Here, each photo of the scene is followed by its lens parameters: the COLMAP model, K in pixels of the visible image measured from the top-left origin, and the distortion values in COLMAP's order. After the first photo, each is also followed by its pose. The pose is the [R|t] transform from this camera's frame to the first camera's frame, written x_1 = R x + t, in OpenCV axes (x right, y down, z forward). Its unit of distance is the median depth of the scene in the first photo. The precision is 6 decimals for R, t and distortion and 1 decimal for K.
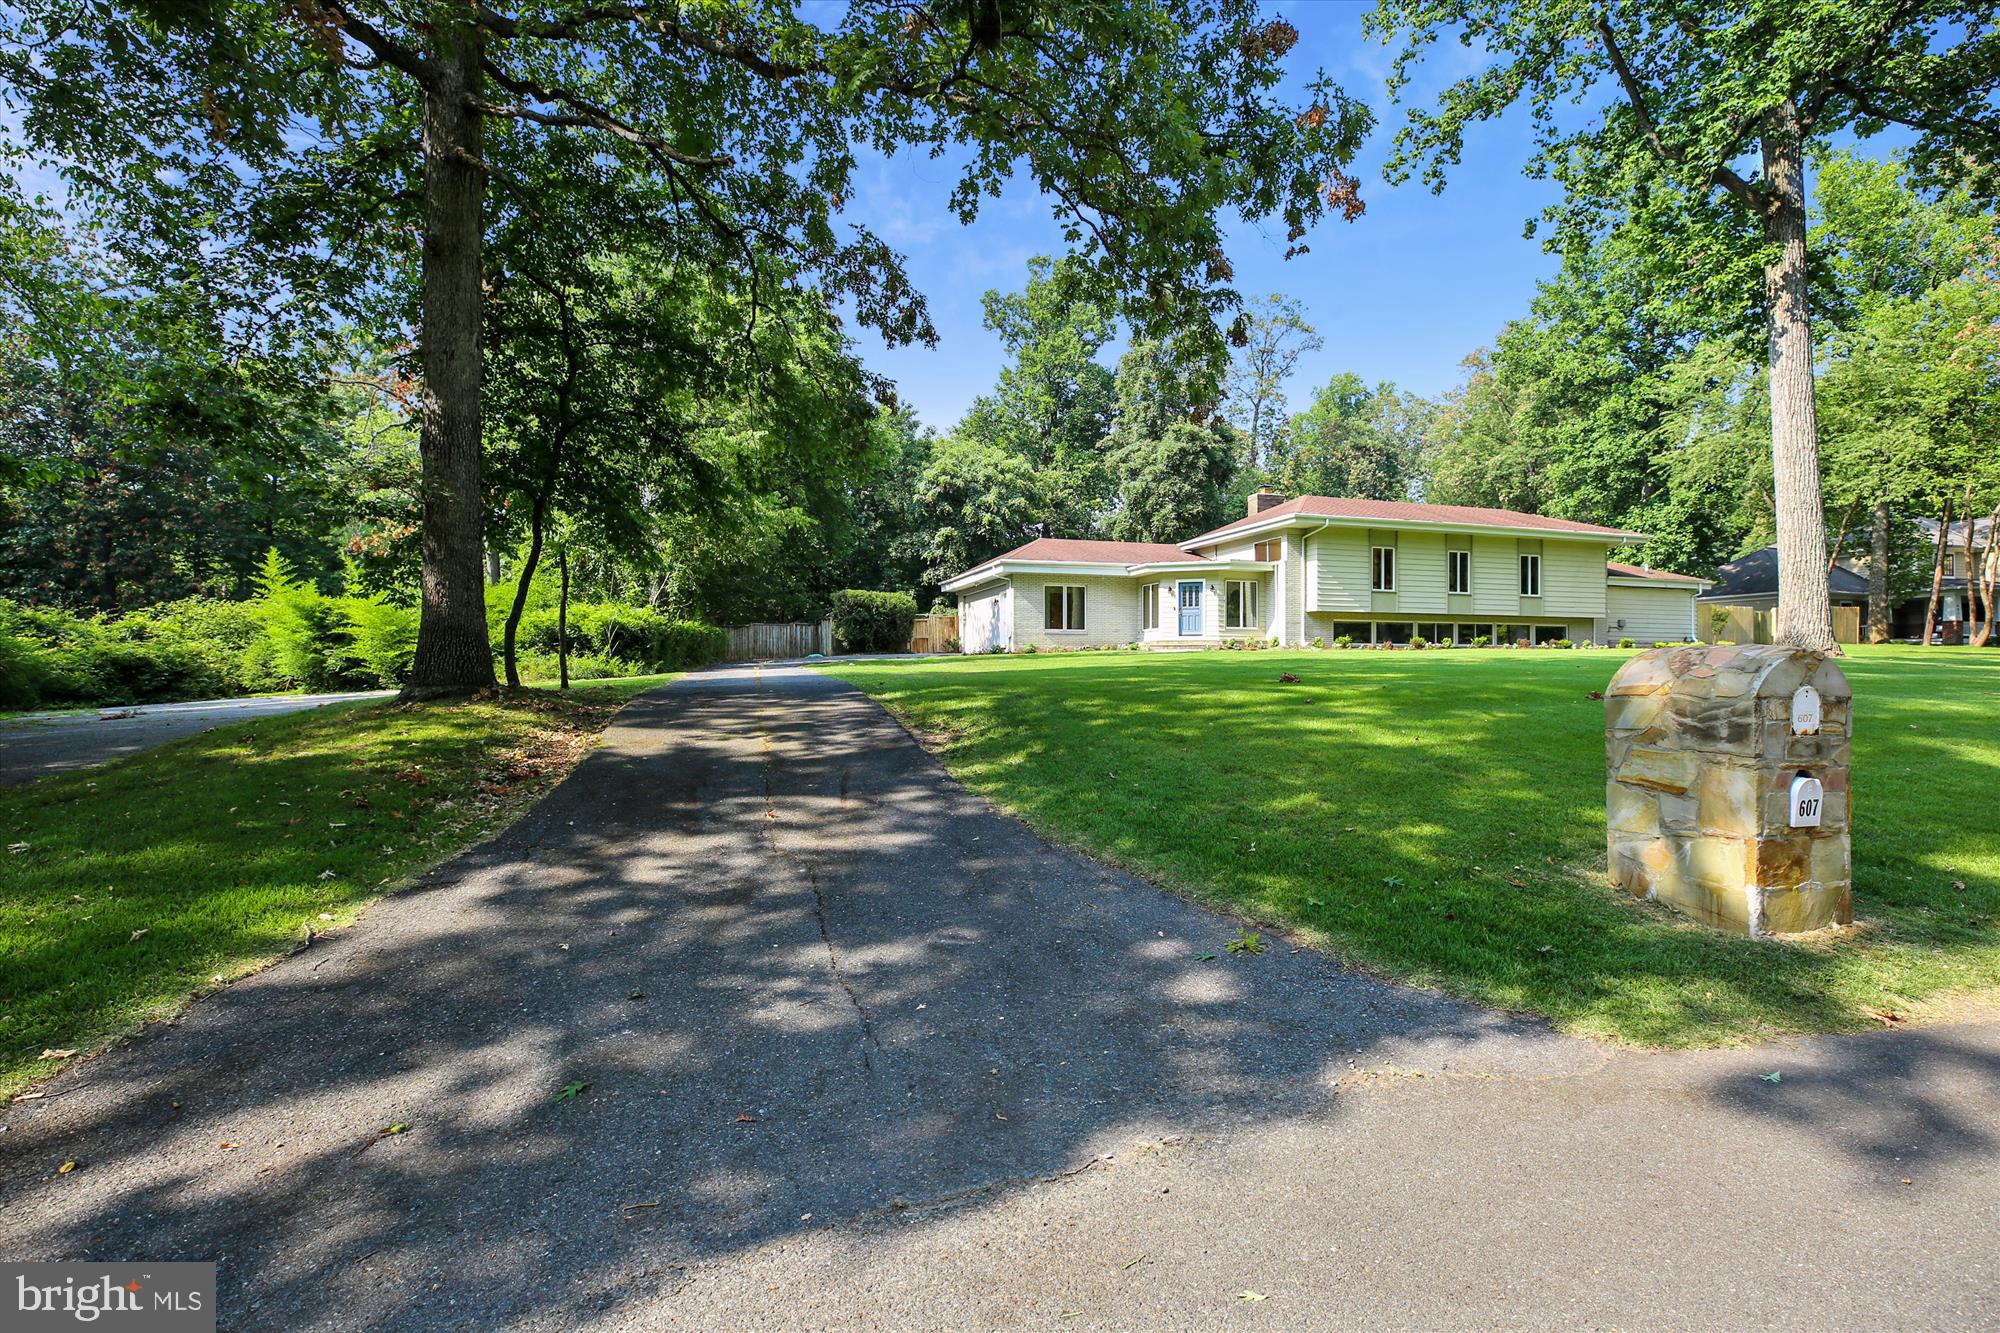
lens RADIAL K [[909.4, 0, 1001.6], [0, 909.4, 660.2], [0, 0, 1]] dist [0.002986, 0.001168]
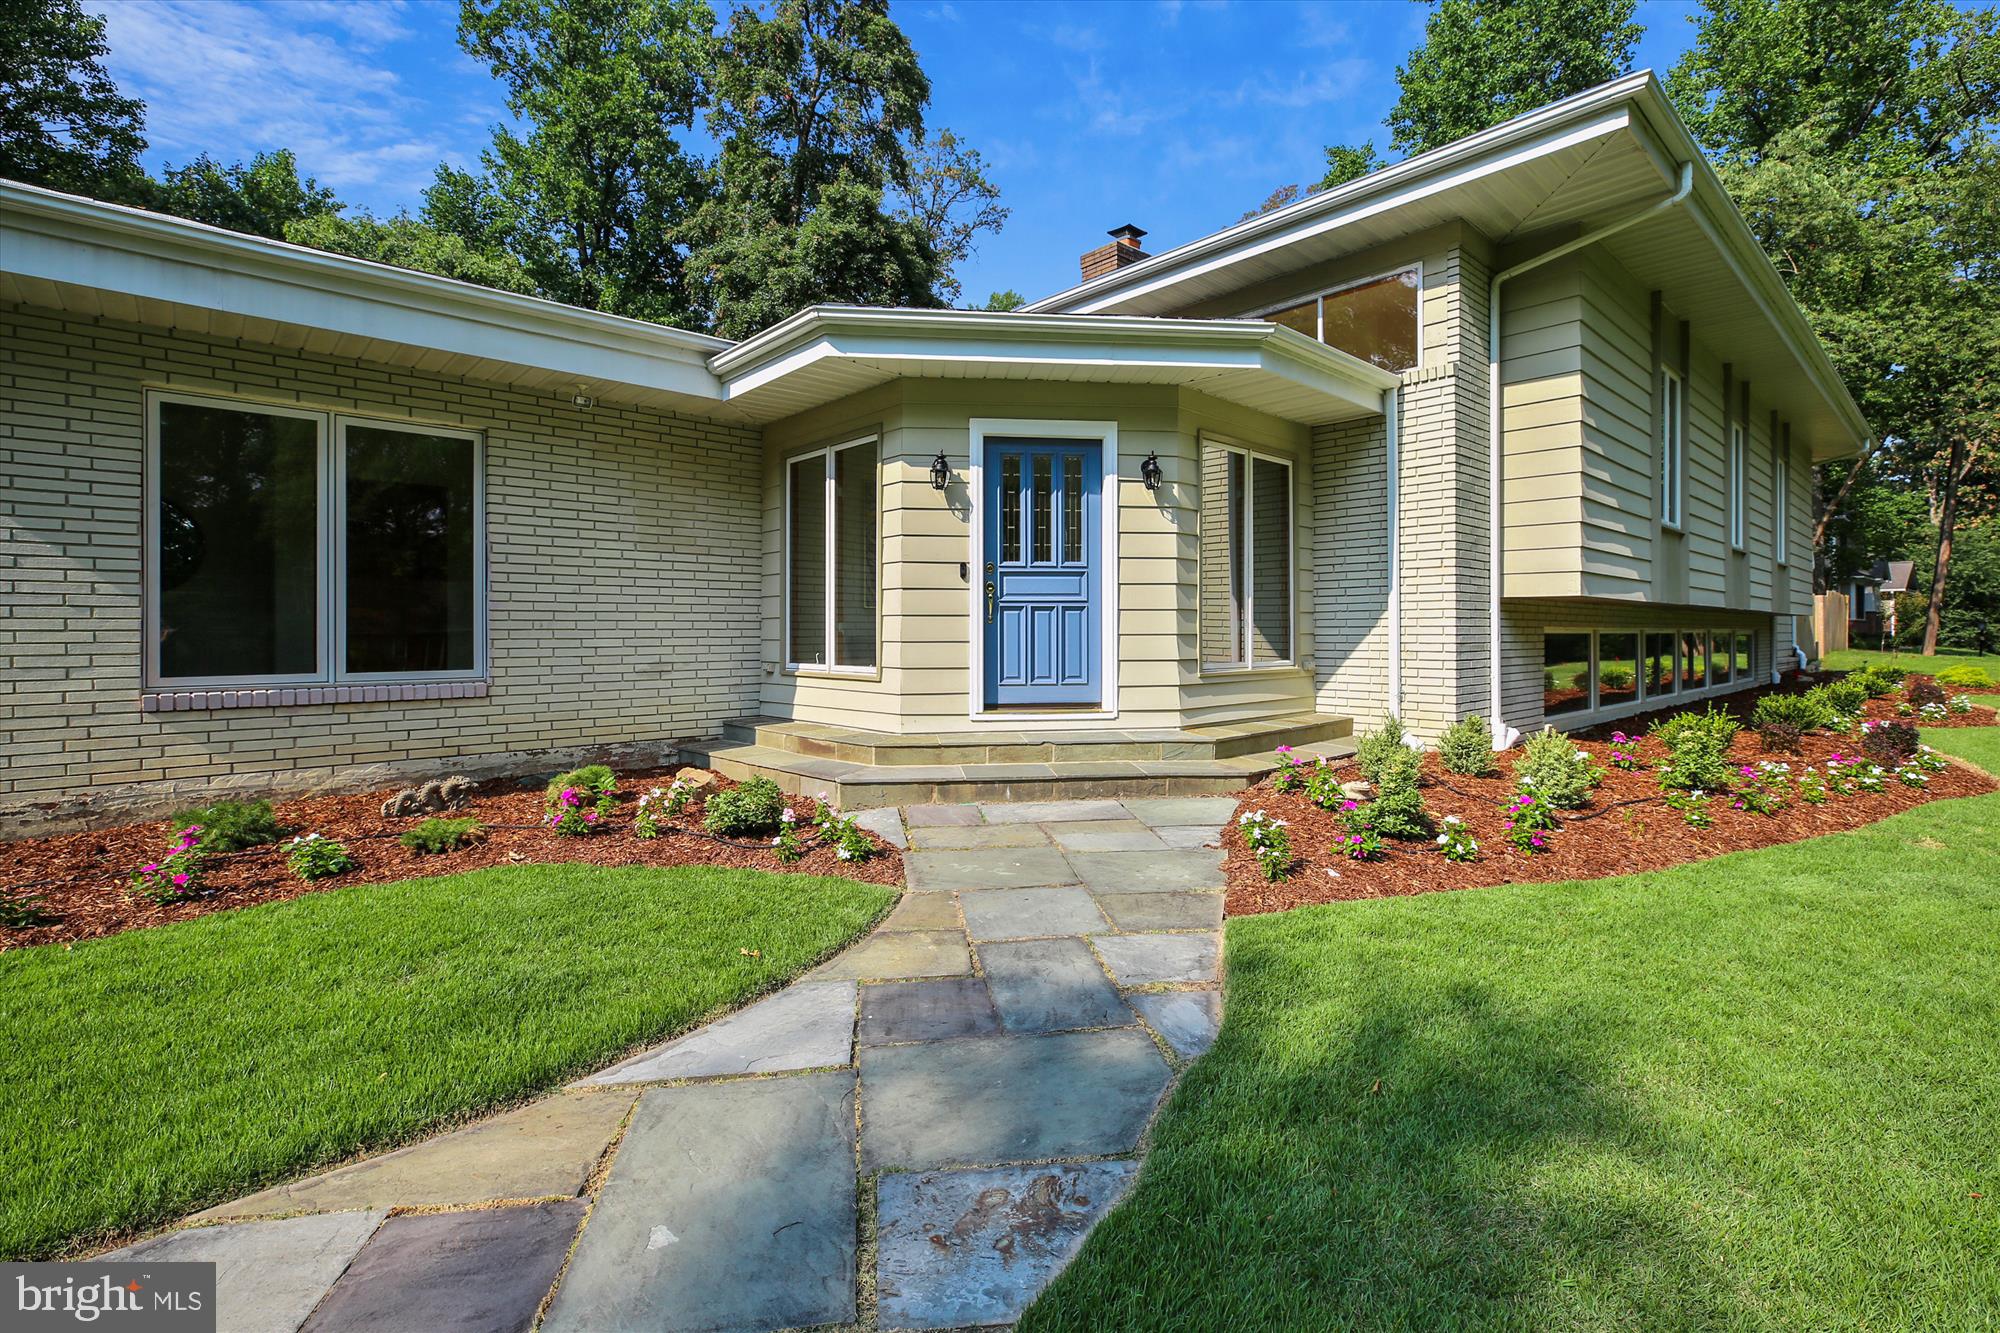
lens RADIAL K [[909.4, 0, 1009.3], [0, 909.4, 627.3], [0, 0, 1]] dist [0.002986, 0.001168]
pose [[0.909184, 0.000807, 0.416393, 0.076231], [-0.002555, 0.999990, 0.003641, -0.029188], [-0.416386, -0.004374, 0.909178, 0.527704]]
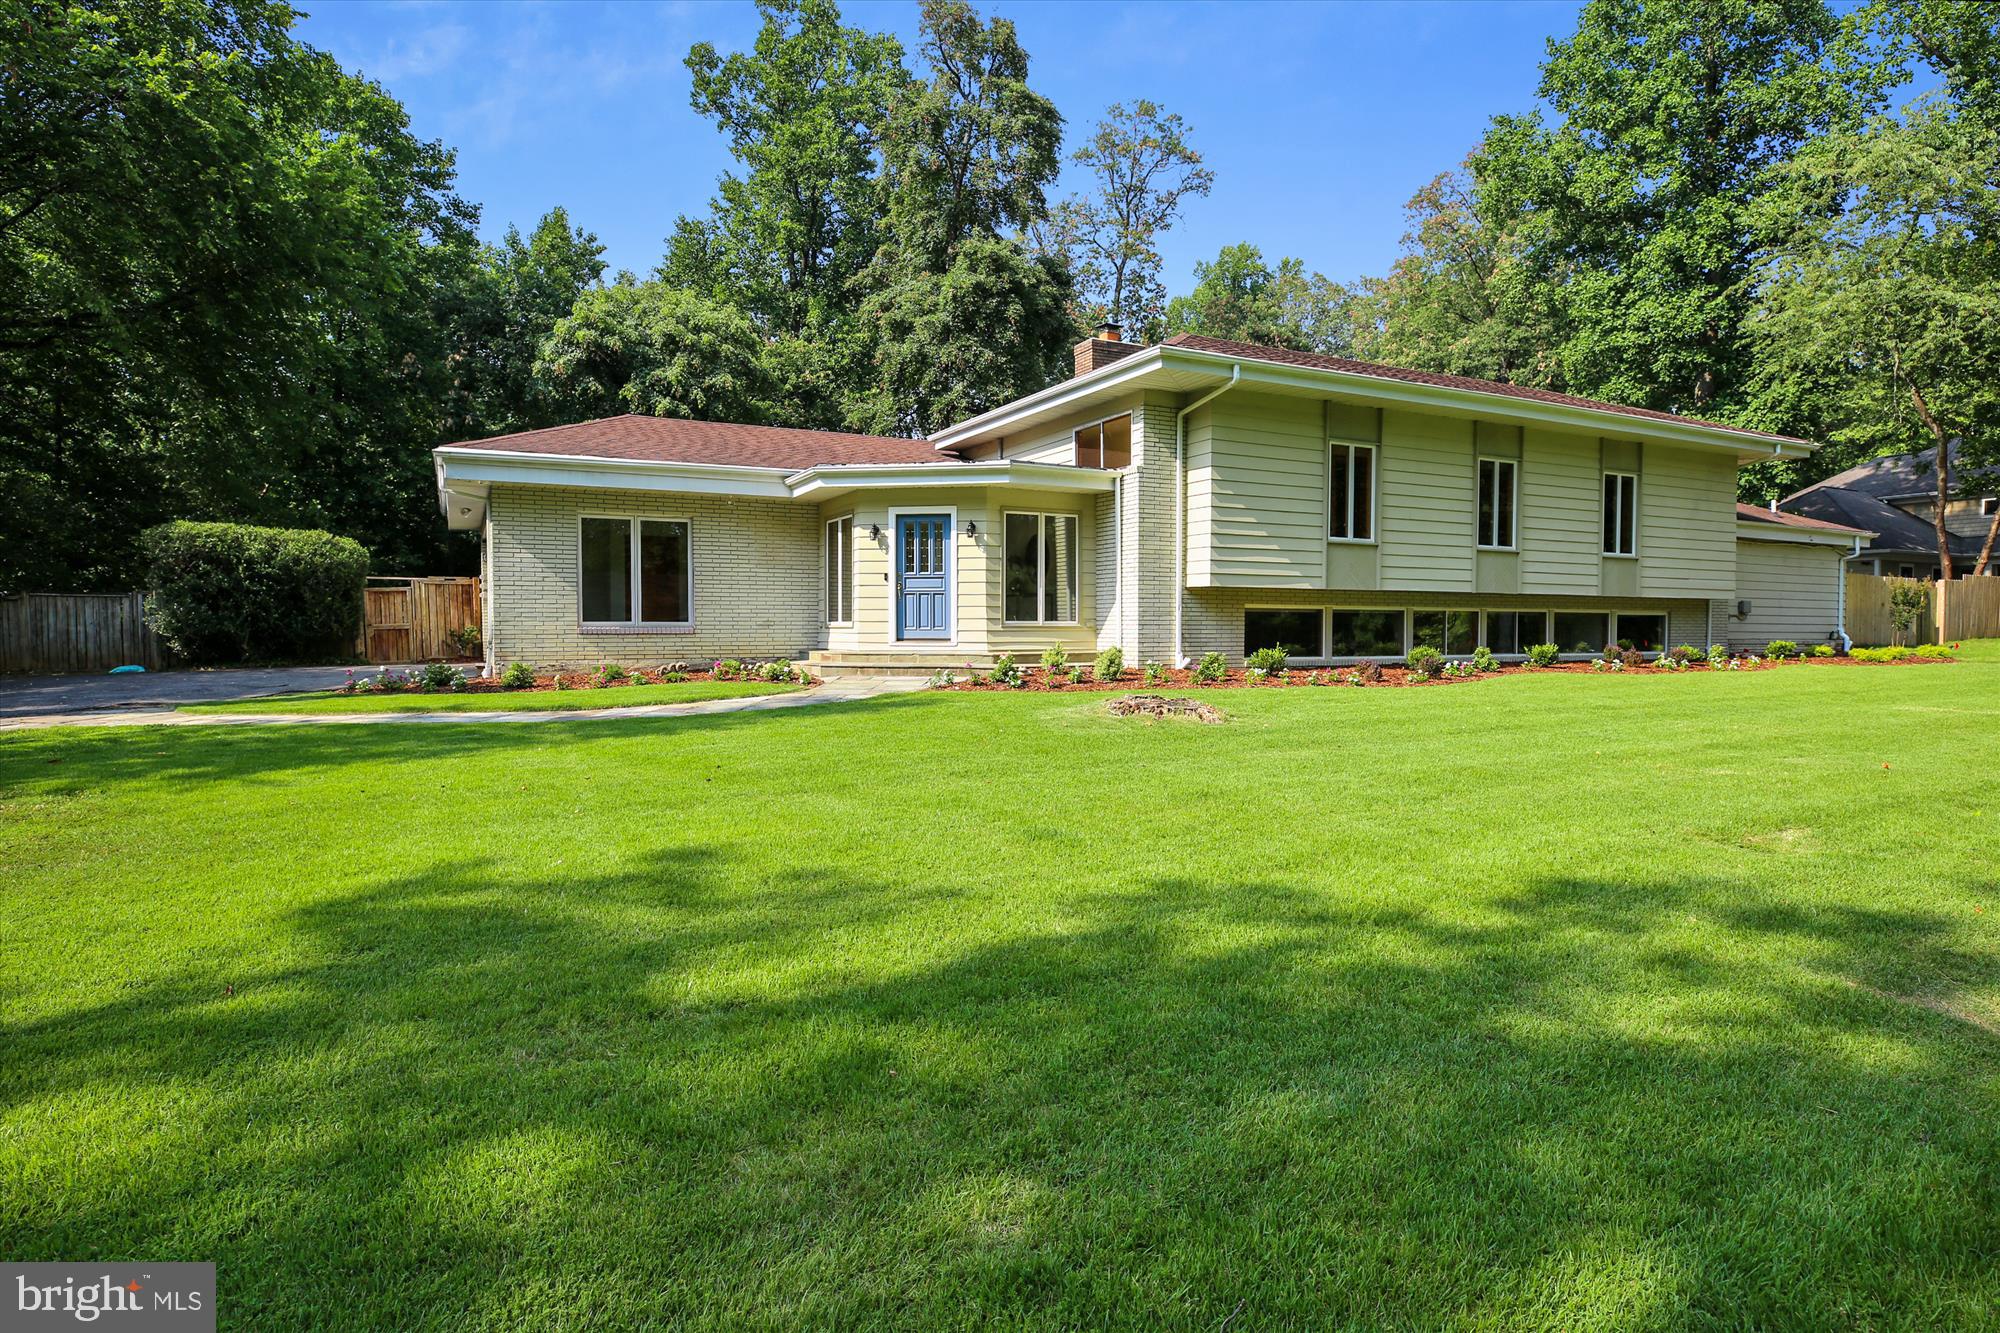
lens RADIAL K [[1083.0, 0, 1010.1], [0, 1083.0, 662.1], [0, 0, 1]] dist [-0.007135, 0.000144]
pose [[0.986764, -0.003752, 0.162122, 0.106238], [-0.002964, 0.999148, 0.041159, -0.024464], [-0.162139, -0.041094, 0.985912, 0.317418]]
